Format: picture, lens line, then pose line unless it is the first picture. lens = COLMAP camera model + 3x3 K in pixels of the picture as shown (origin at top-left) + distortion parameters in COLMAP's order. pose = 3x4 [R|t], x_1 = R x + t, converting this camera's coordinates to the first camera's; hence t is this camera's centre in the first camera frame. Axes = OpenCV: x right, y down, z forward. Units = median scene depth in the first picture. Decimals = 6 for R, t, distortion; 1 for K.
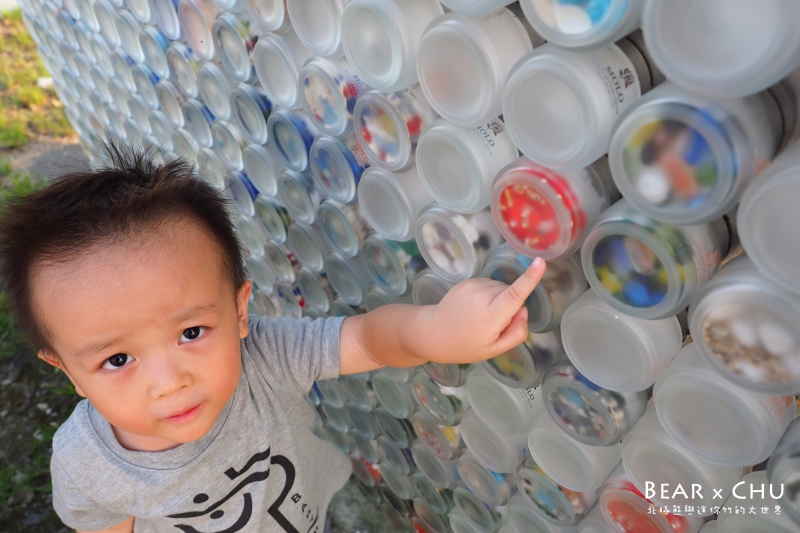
lens RADIAL K [[596.5, 0, 400.0], [0, 596.5, 266.5], [0, 0, 1]] dist [0.007203, 0.006351]
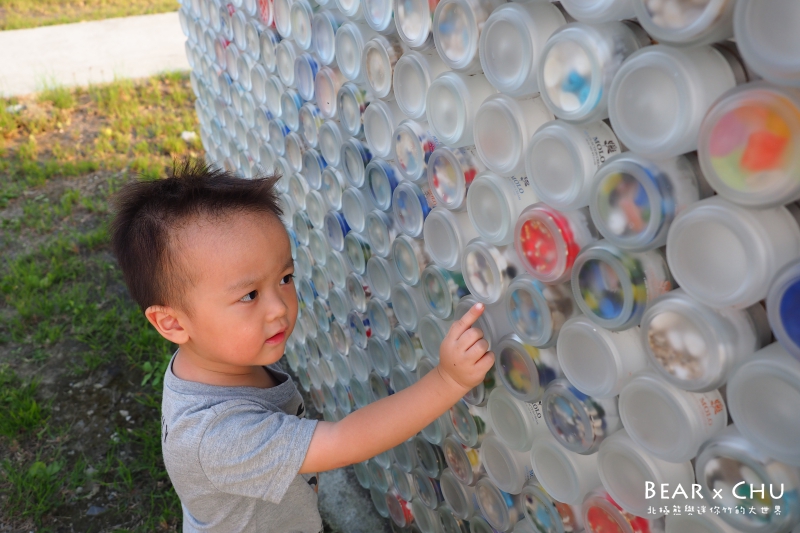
lens RADIAL K [[614.5, 0, 400.0], [0, 614.5, 266.5], [0, 0, 1]] dist [0.043991, -0.002208]
pose [[0.975229, 0.153268, -0.159492, 0.079866], [-0.175461, 0.975067, -0.135861, 0.112806], [0.134692, 0.160480, 0.977806, -0.206348]]
